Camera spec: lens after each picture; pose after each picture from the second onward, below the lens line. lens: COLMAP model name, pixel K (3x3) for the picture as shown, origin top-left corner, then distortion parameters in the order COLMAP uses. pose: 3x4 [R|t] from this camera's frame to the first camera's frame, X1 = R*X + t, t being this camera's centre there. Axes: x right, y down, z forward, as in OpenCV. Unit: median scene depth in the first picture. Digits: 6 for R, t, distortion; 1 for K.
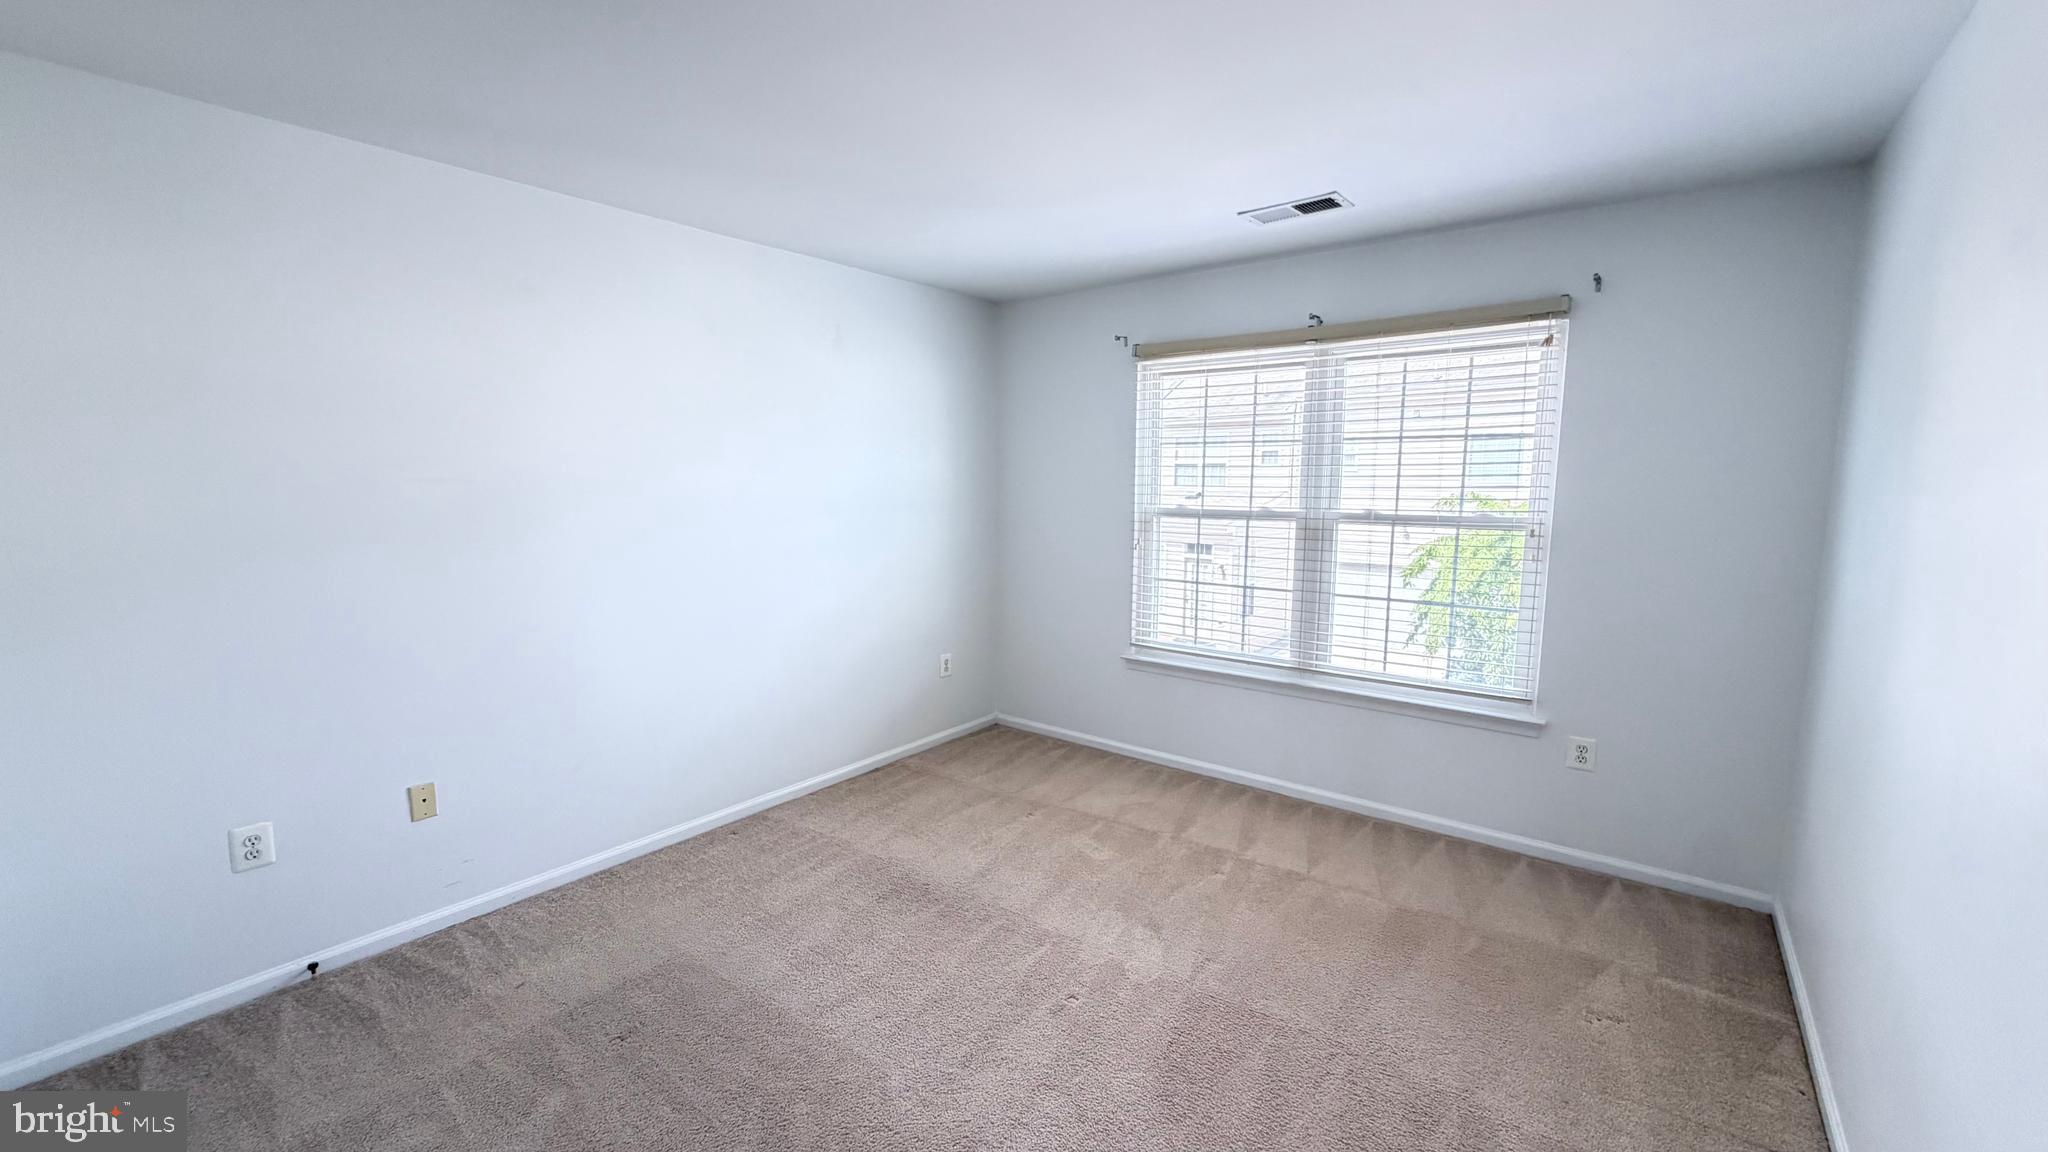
lens RADIAL K [[814.0, 0, 1000.8], [0, 814.0, 577.8], [0, 0, 1]] dist [-0.000155, 0.001124]
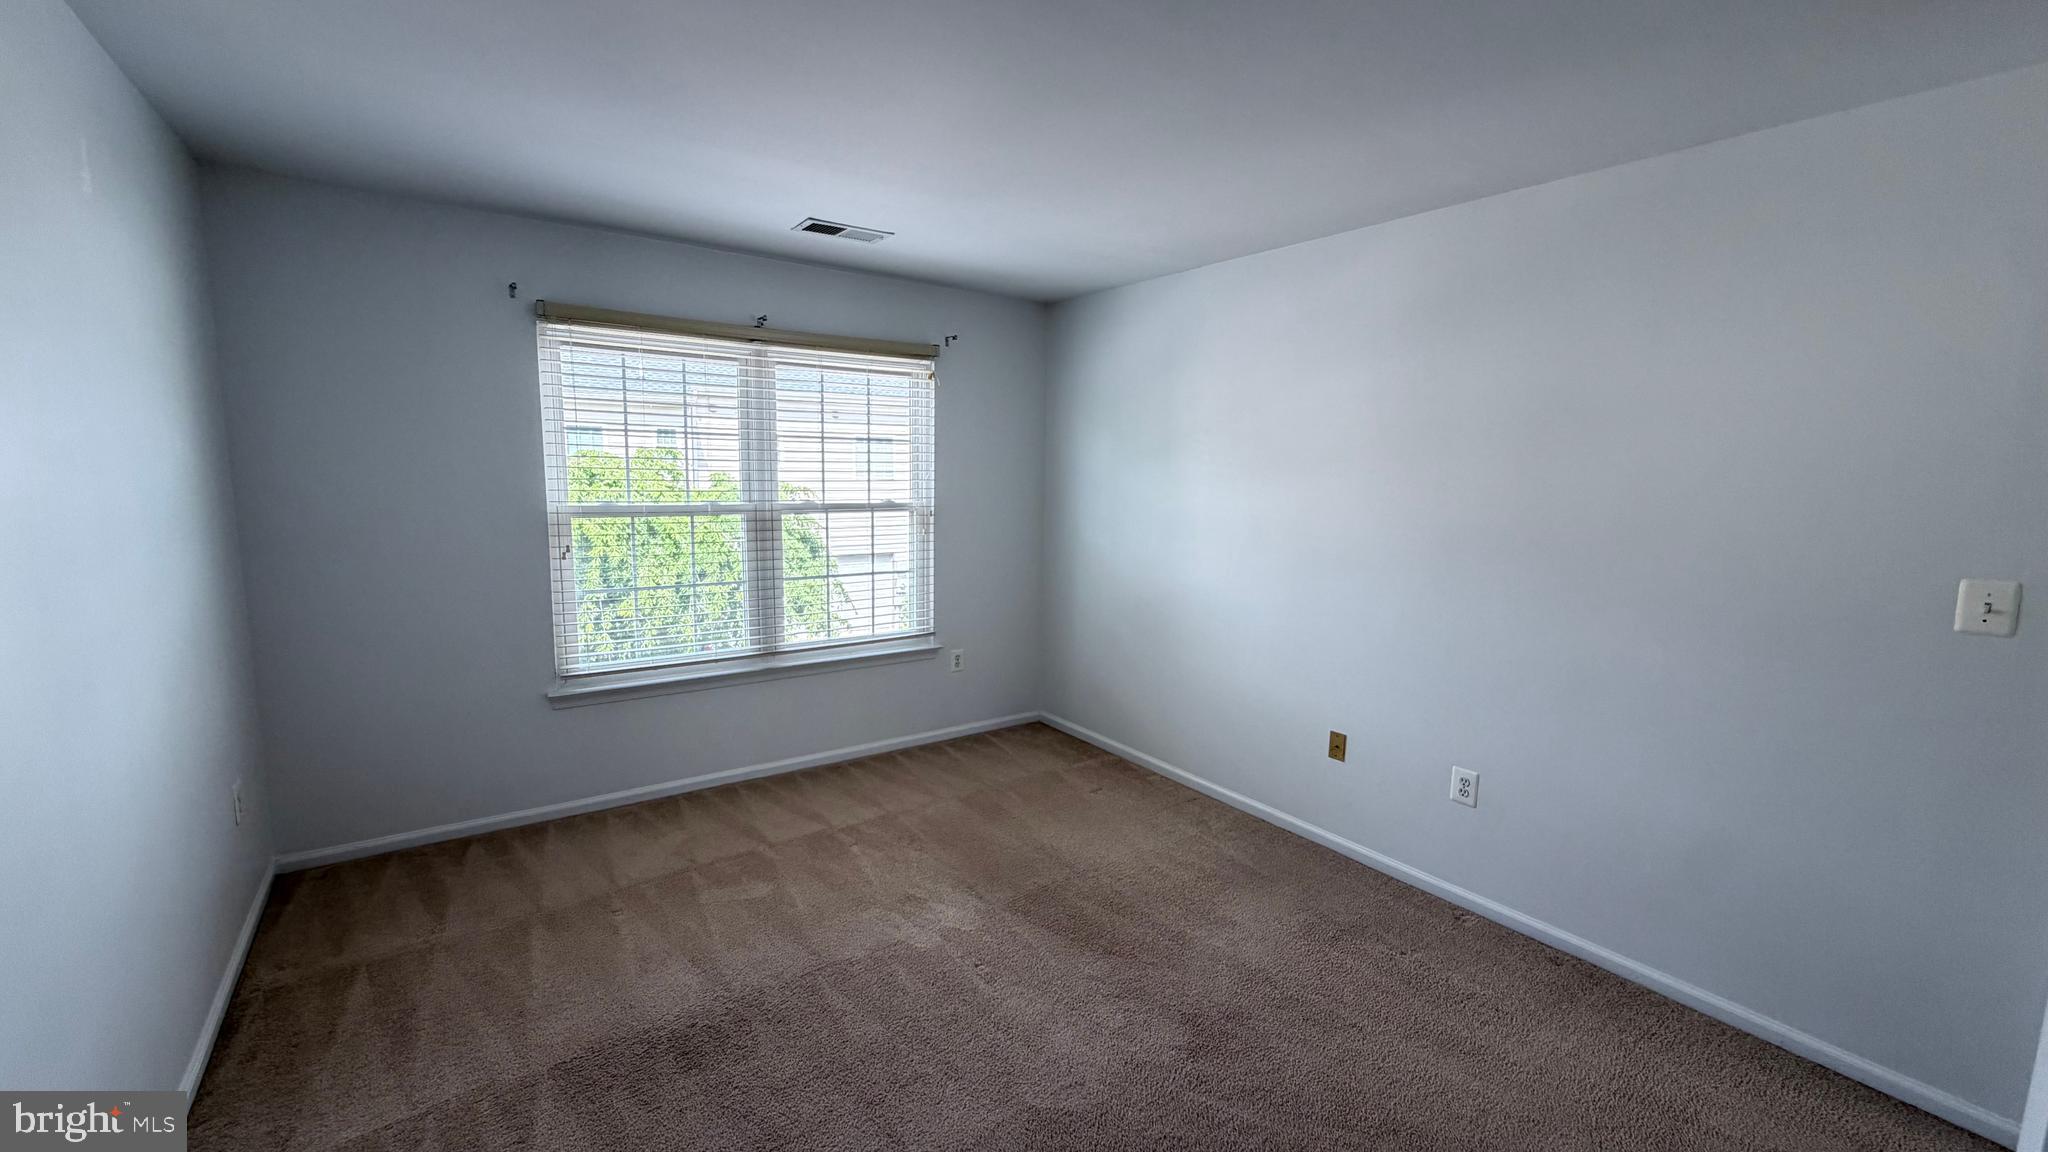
lens RADIAL K [[814.0, 0, 995.1], [0, 814.0, 581.8], [0, 0, 1]] dist [-0.000155, 0.001124]
pose [[0.282212, -0.123601, 0.951356, -0.565462], [0.105375, 0.989659, 0.097319, -0.053985], [-0.953547, 0.072785, 0.292318, 0.423827]]
